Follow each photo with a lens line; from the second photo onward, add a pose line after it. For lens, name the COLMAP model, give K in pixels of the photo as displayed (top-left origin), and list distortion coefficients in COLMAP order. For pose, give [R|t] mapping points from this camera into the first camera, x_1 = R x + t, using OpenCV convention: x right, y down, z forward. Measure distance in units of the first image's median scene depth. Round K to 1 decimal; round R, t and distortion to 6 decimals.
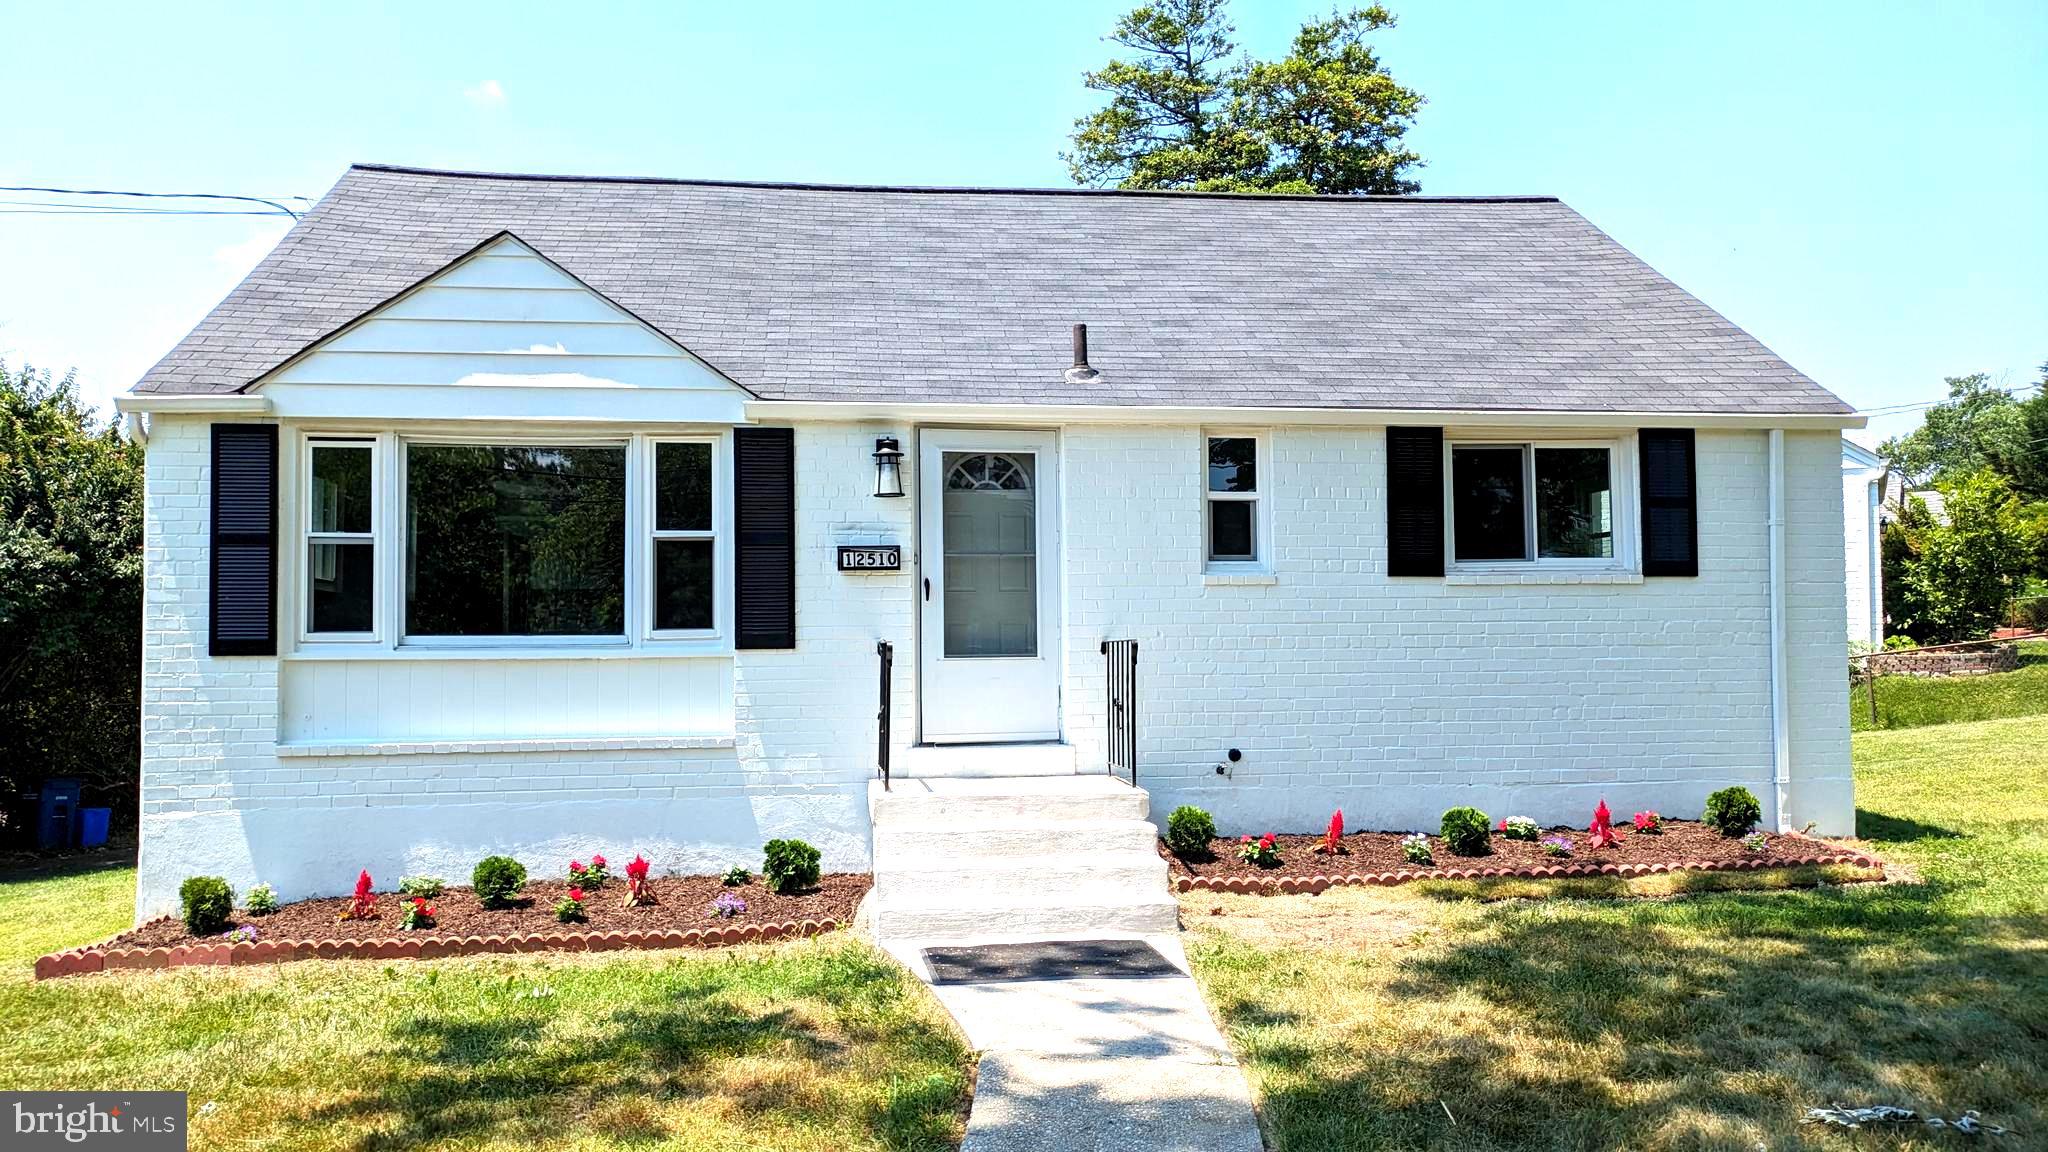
lens RADIAL K [[1685.9, 0, 1024.0], [0, 1685.9, 576.0], [0, 0, 1]] dist [0.048099, -0.006341]
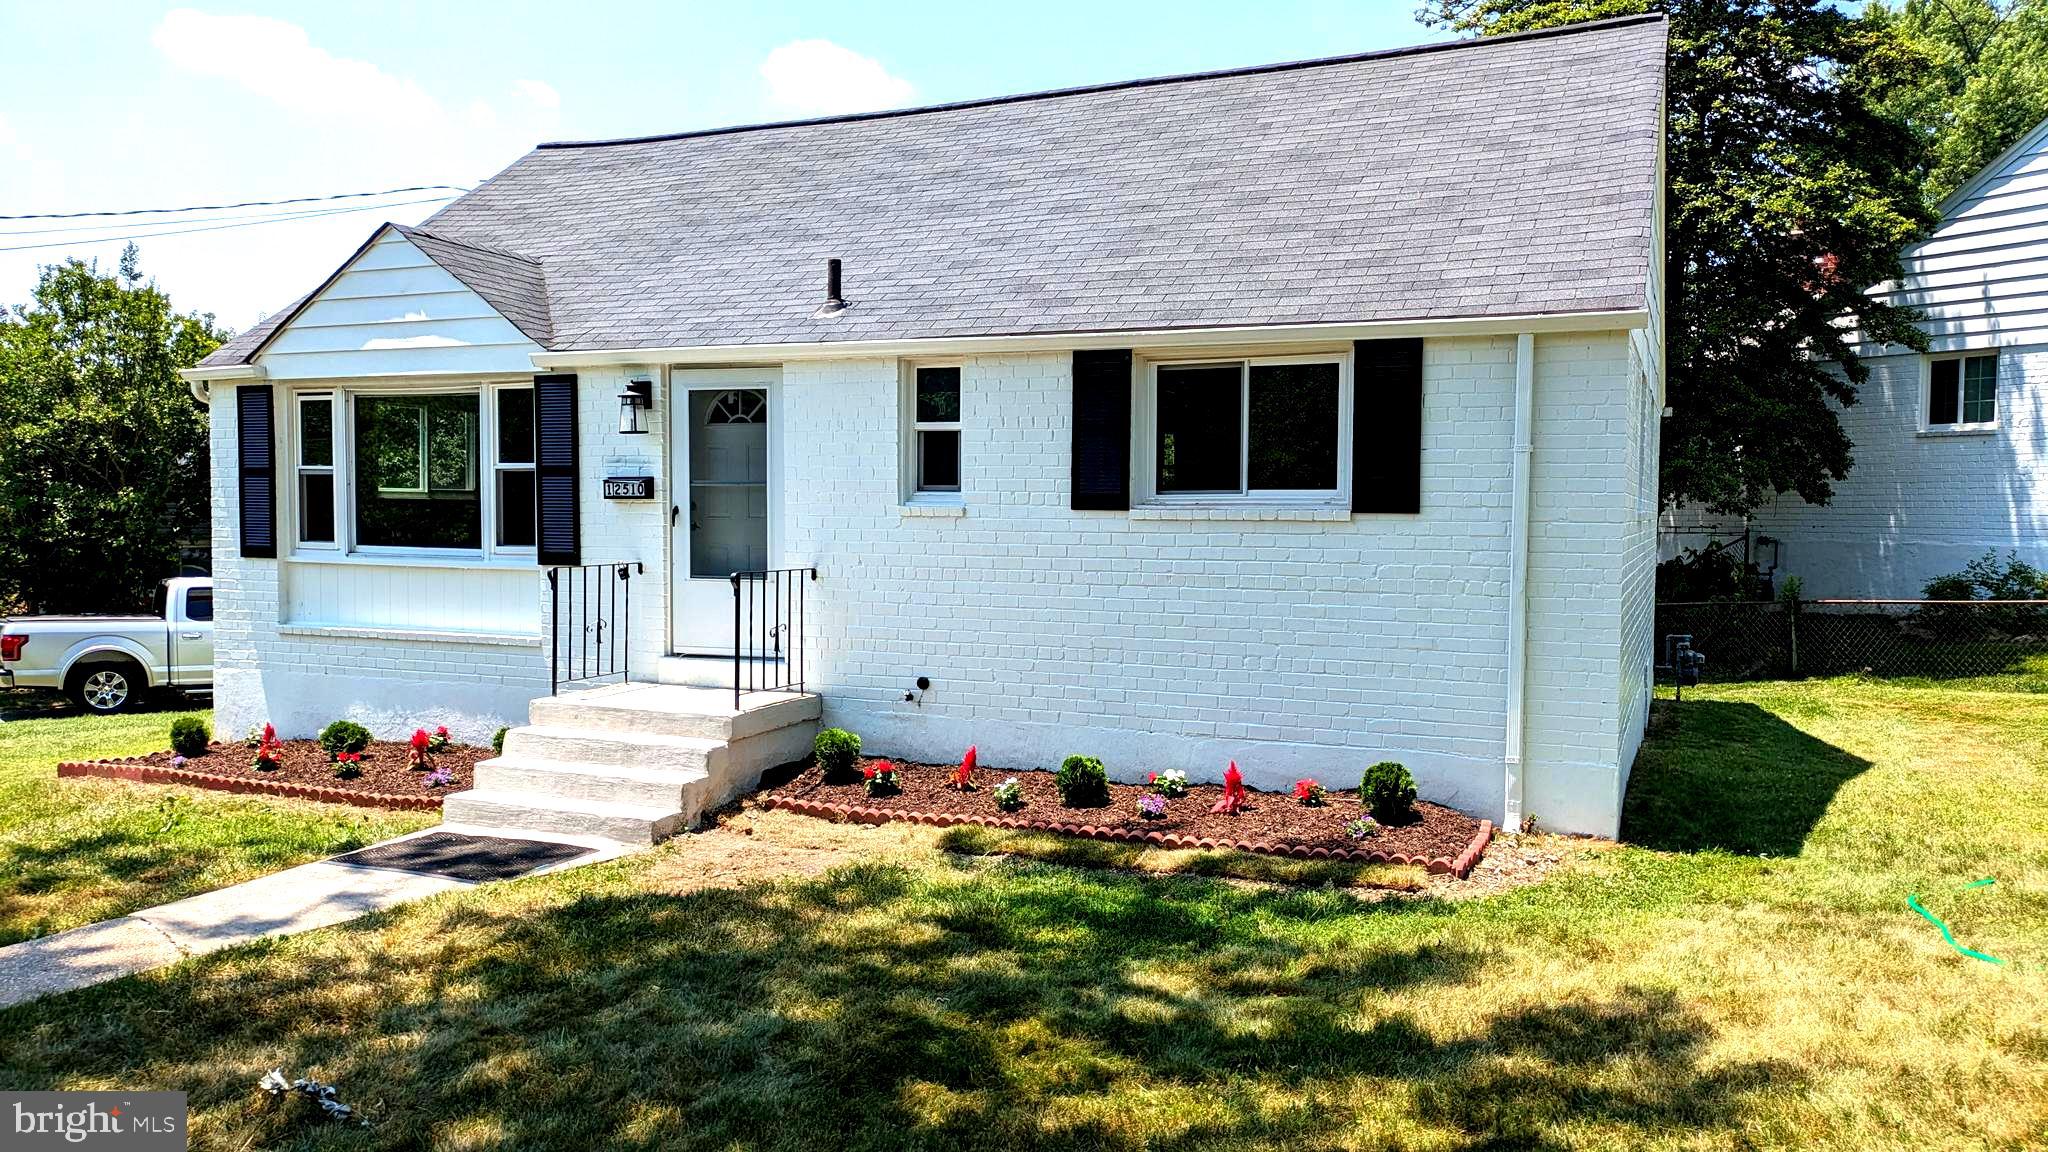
lens RADIAL K [[1685.9, 0, 1024.0], [0, 1685.9, 576.0], [0, 0, 1]] dist [0.048099, -0.006341]
pose [[0.830685, 0.041087, -0.555225, 0.752455], [0.013068, 0.995559, 0.093224, -0.053569], [0.556590, -0.084696, 0.826459, 0.201804]]
